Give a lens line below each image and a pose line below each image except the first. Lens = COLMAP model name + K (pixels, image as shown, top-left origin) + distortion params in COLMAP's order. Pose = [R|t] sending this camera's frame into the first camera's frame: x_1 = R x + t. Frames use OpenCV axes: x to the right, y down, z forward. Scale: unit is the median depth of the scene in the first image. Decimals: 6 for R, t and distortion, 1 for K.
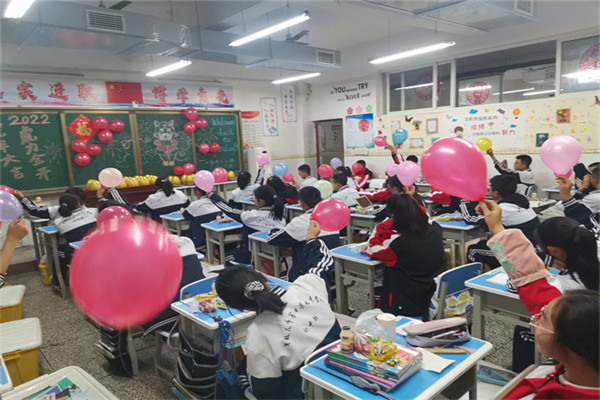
lens RADIAL K [[442.3, 0, 300.5], [0, 442.3, 199.8], [0, 0, 1]] dist [0.049284, -0.019171]
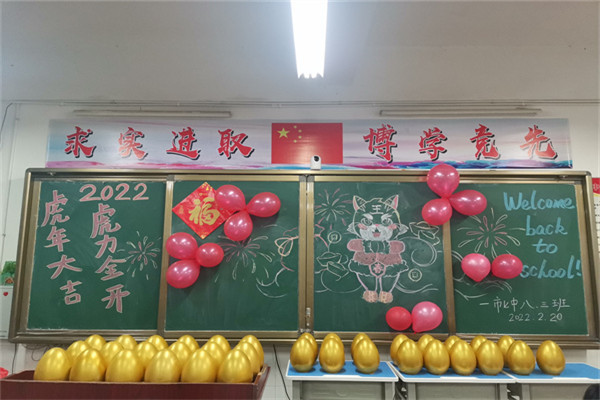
lens RADIAL K [[442.3, 0, 298.4], [0, 442.3, 199.4], [0, 0, 1]] dist [0.049284, -0.019171]
pose [[0.748168, -0.032603, -0.662707, -0.077880], [-0.131280, 0.971773, -0.196018, -0.080970], [0.650392, 0.233655, 0.722770, 0.646581]]
